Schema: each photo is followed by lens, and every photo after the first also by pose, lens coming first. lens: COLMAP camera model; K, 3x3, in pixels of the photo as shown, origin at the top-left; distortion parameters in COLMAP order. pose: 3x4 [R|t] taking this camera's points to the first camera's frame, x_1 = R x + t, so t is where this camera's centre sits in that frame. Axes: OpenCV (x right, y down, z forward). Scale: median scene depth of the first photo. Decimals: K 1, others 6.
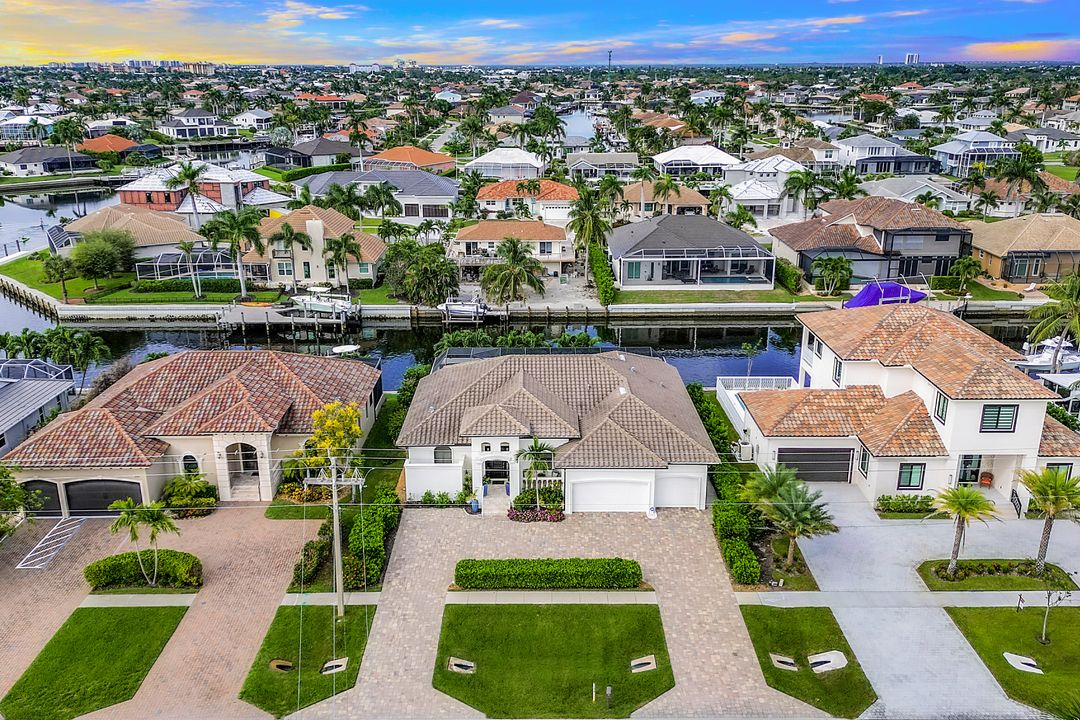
lens RADIAL K [[889.6, 0, 540.0], [0, 889.6, 360.0], [0, 0, 1]] dist [0.118260, -0.172597]
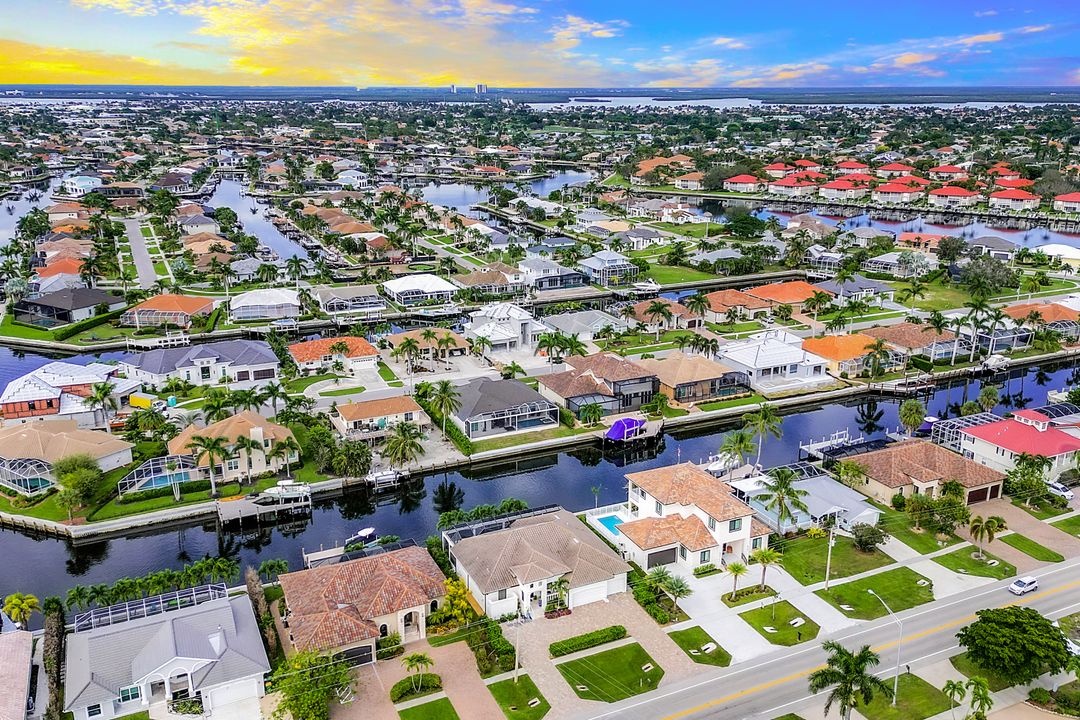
lens RADIAL K [[889.6, 0, 540.0], [0, 889.6, 360.0], [0, 0, 1]] dist [0.118260, -0.172597]
pose [[0.906003, -0.120201, 0.405845, -0.768515], [0.129416, 0.991579, 0.004776, -0.398875], [-0.403002, 0.048196, 0.913929, -0.855839]]
